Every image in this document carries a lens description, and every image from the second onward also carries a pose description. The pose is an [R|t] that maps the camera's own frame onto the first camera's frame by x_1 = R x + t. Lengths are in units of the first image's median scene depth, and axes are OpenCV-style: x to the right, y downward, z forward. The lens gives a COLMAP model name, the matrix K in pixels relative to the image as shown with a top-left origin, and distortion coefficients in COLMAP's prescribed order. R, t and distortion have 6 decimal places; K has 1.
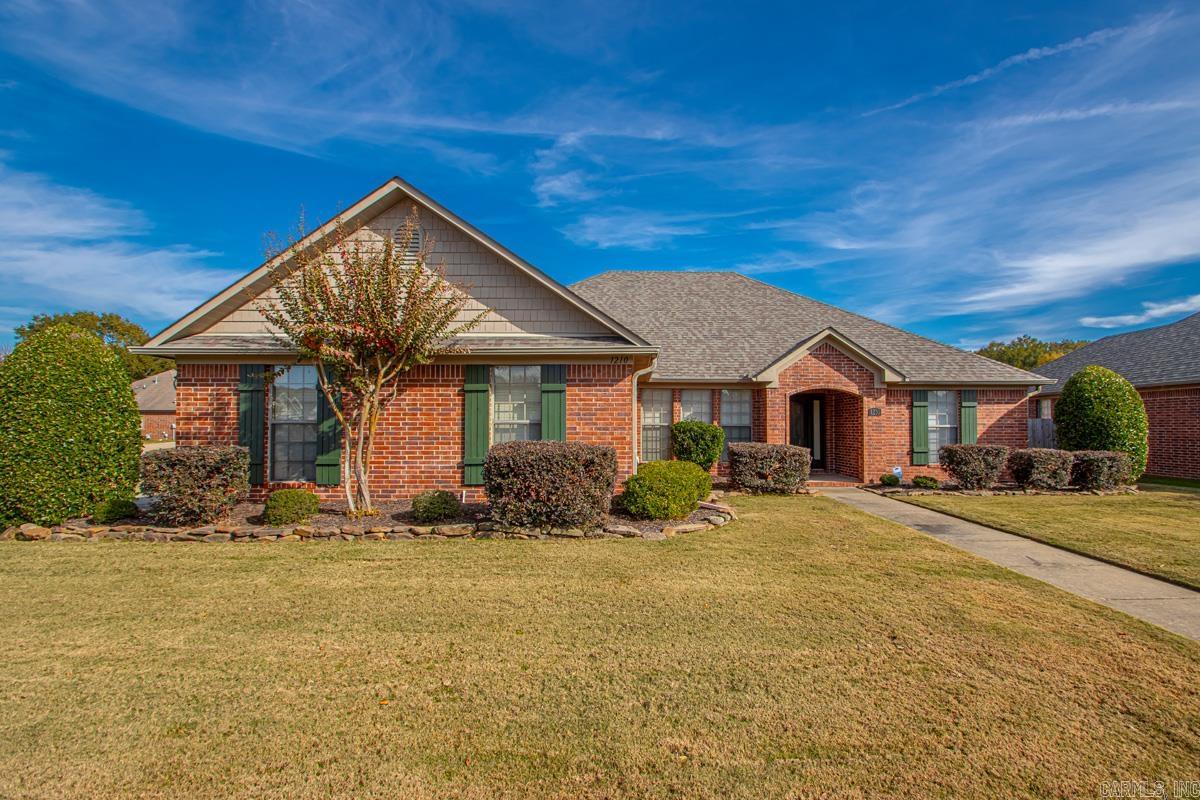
lens RADIAL K [[603.0, 0, 603.5], [0, 603.0, 444.6], [0, 0, 1]] dist [0.005171, -0.010981]
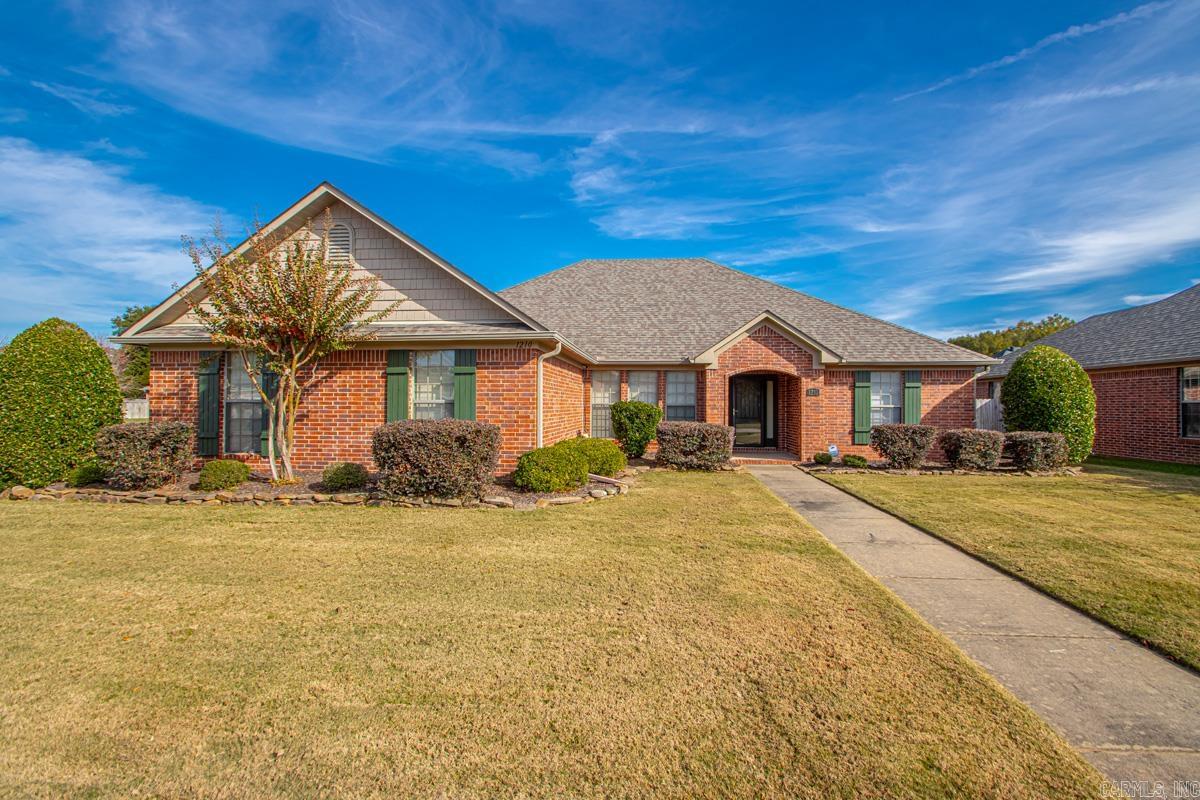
lens RADIAL K [[567.6, 0, 584.4], [0, 567.6, 416.3], [0, 0, 1]] dist [0.003310, -0.008758]
pose [[0.994984, 0.004617, -0.099928, 0.135552], [-0.005699, 0.999928, -0.010537, -0.000698], [0.099873, 0.011053, 0.994939, -0.002500]]
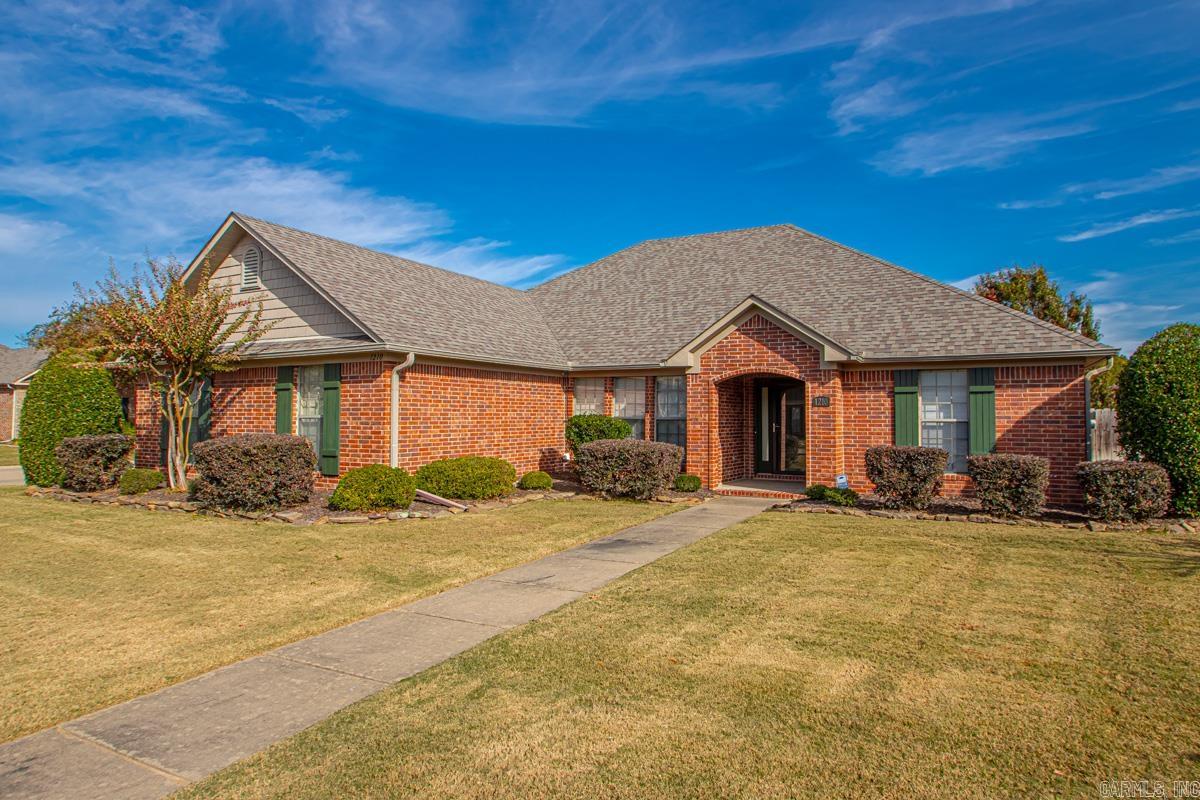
lens RADIAL K [[702.0, 0, 561.6], [0, 702.0, 473.1], [0, 0, 1]] dist [0.003038, -0.011057]
pose [[0.874857, 0.039813, -0.482742, 0.509651], [-0.014325, 0.998307, 0.056373, -0.007933], [0.484169, -0.042403, 0.873947, 0.054561]]
